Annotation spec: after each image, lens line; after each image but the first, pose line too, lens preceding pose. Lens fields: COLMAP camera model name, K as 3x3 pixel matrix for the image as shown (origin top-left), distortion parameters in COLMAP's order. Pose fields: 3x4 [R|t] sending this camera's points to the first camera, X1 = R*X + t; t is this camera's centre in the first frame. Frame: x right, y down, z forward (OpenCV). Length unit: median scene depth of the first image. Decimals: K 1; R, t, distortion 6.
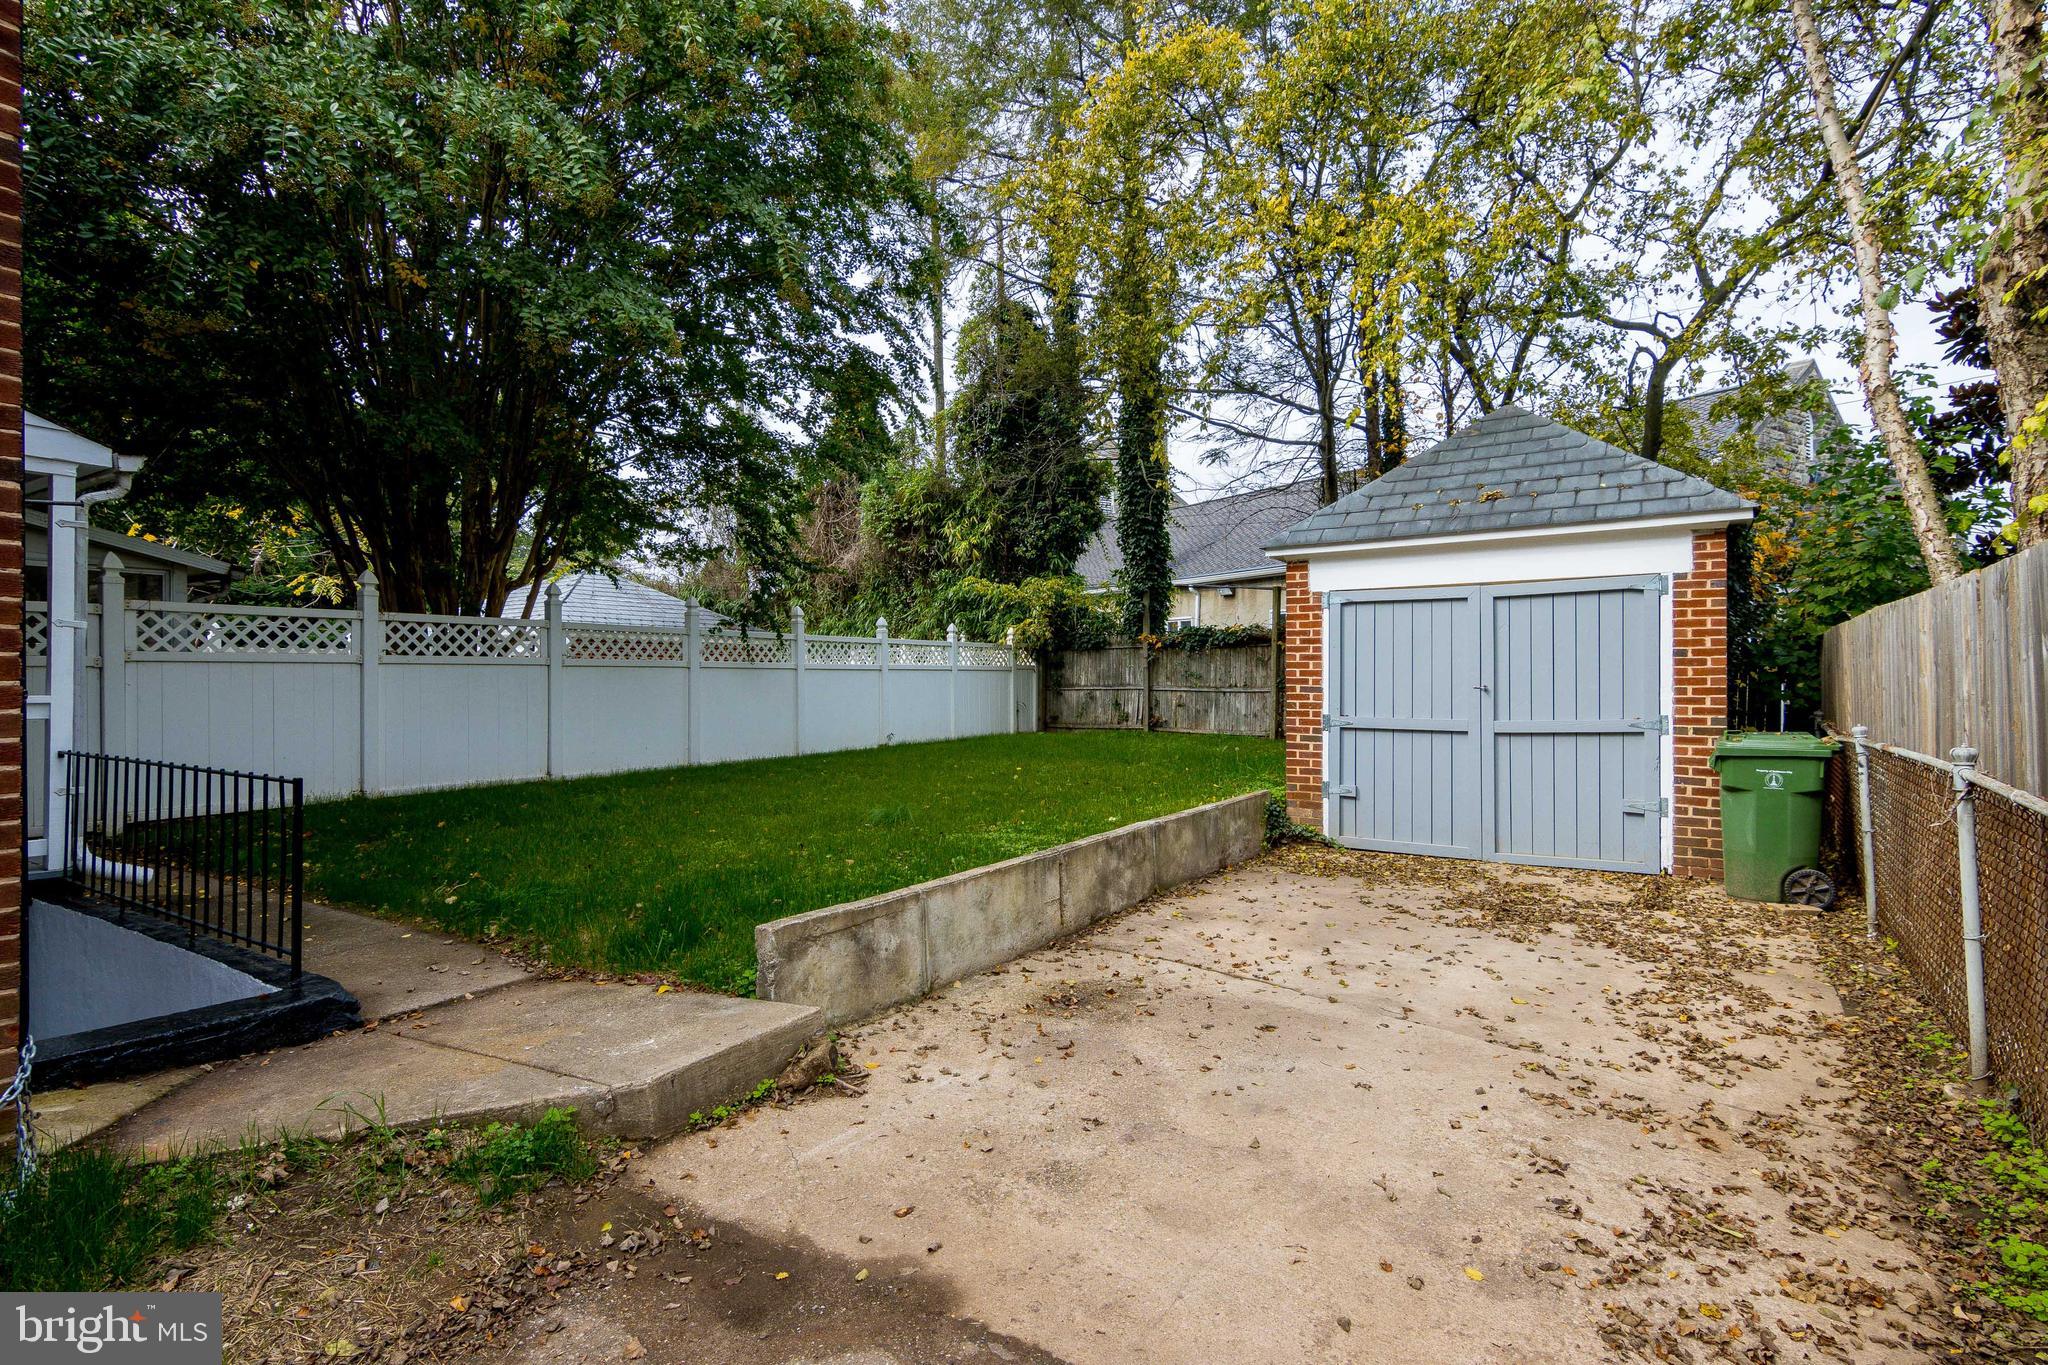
lens RADIAL K [[1025.3, 0, 1031.2], [0, 1025.3, 687.6], [0, 0, 1]] dist [0.013690, -0.006114]
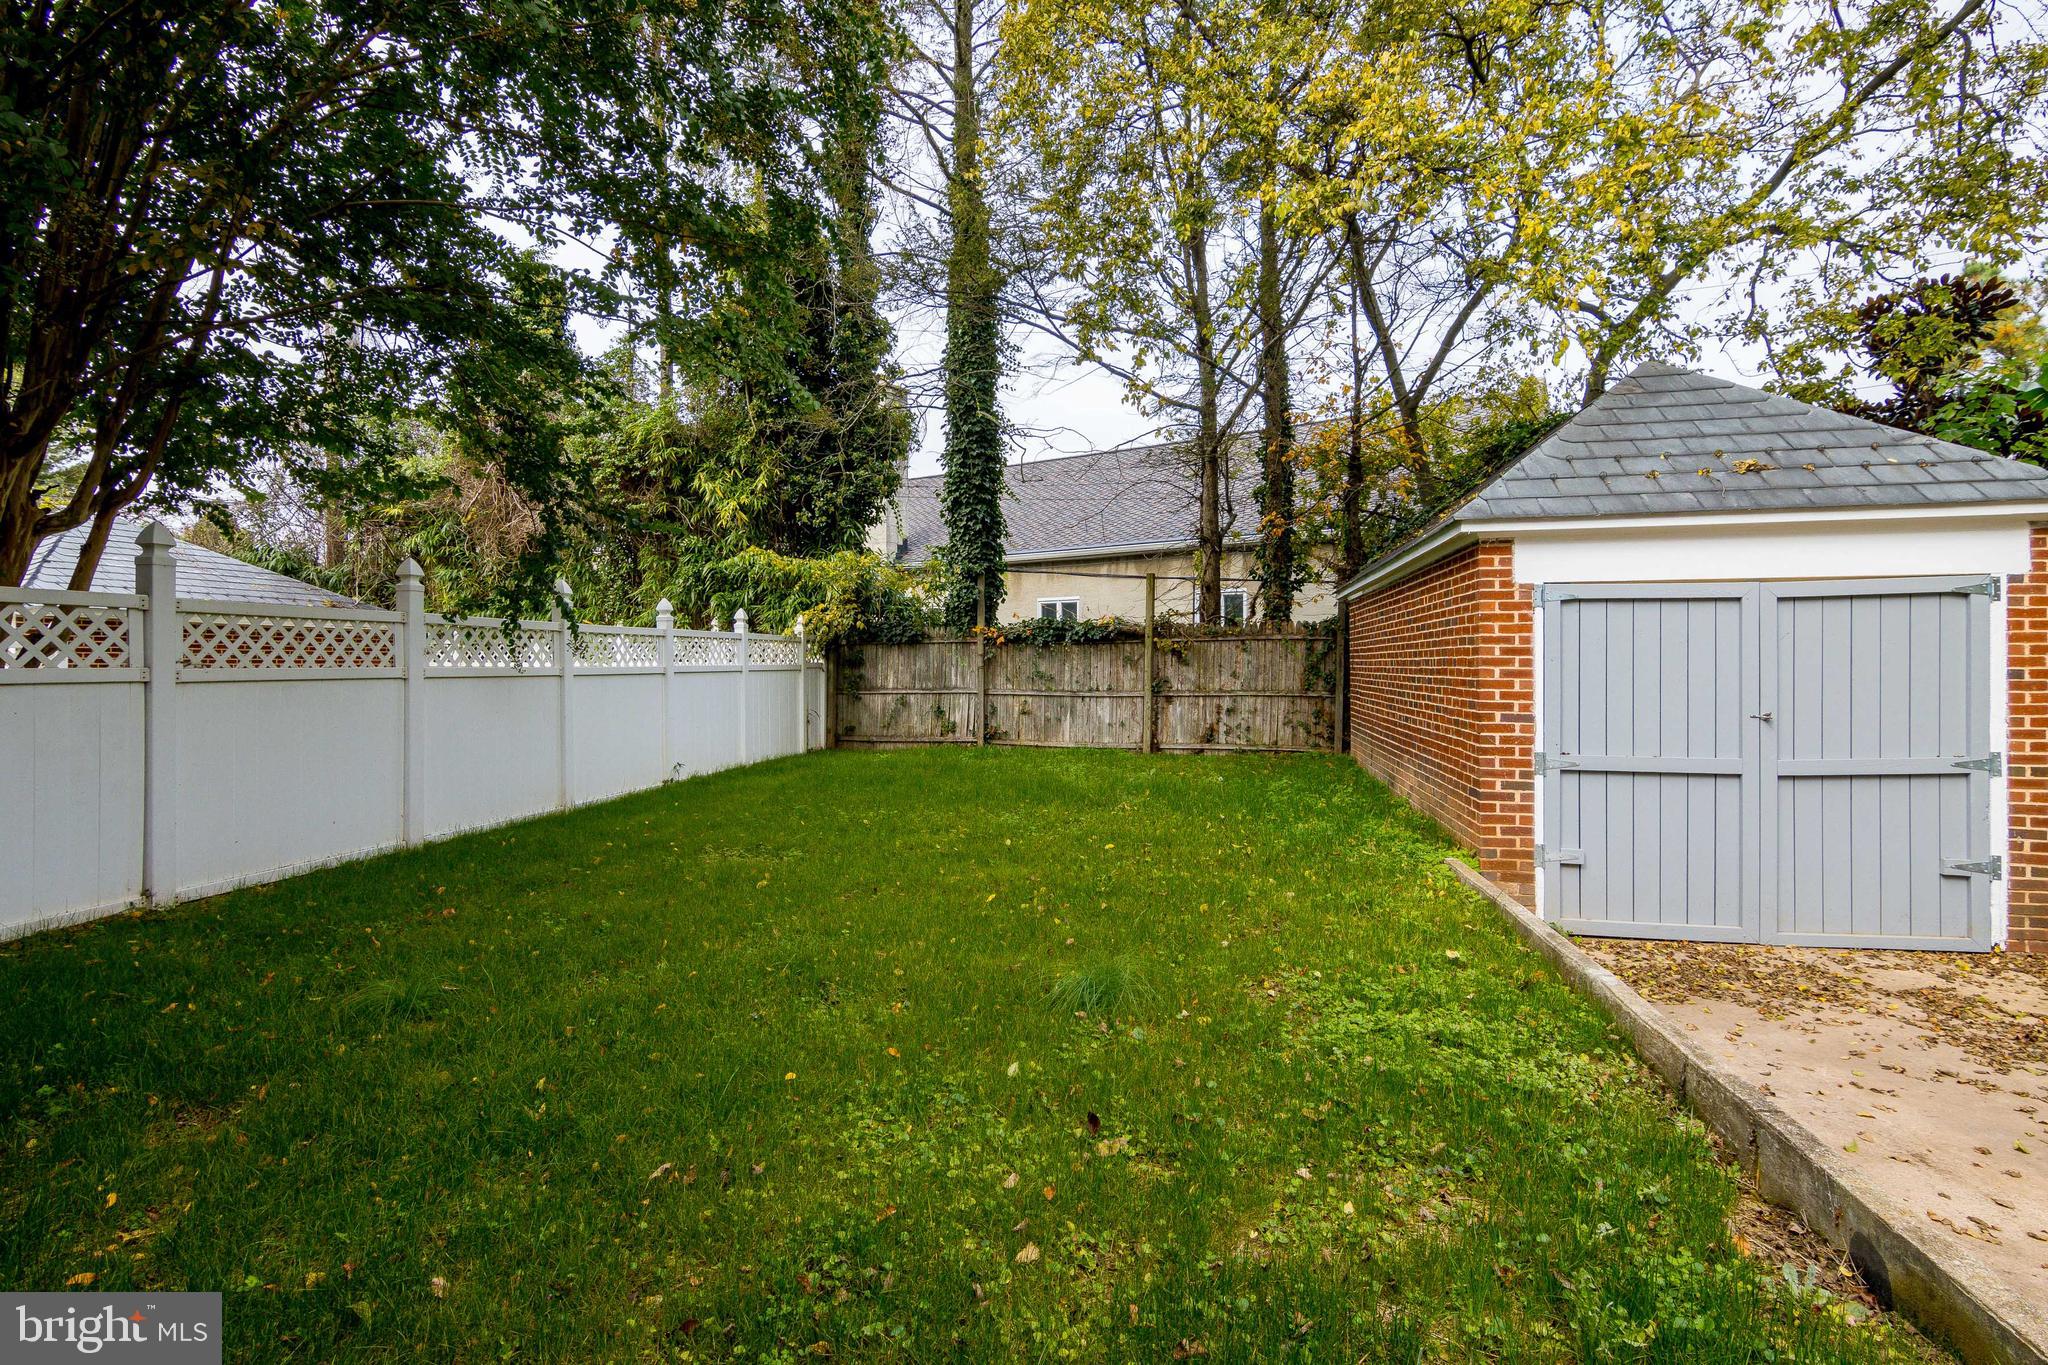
lens RADIAL K [[1025.3, 0, 1015.7], [0, 1025.3, 663.4], [0, 0, 1]] dist [0.013690, -0.006114]
pose [[0.928064, -0.000859, 0.372420, -0.325923], [0.003592, 0.999971, -0.006646, -0.033002], [-0.372403, 0.007505, 0.928041, 0.455601]]
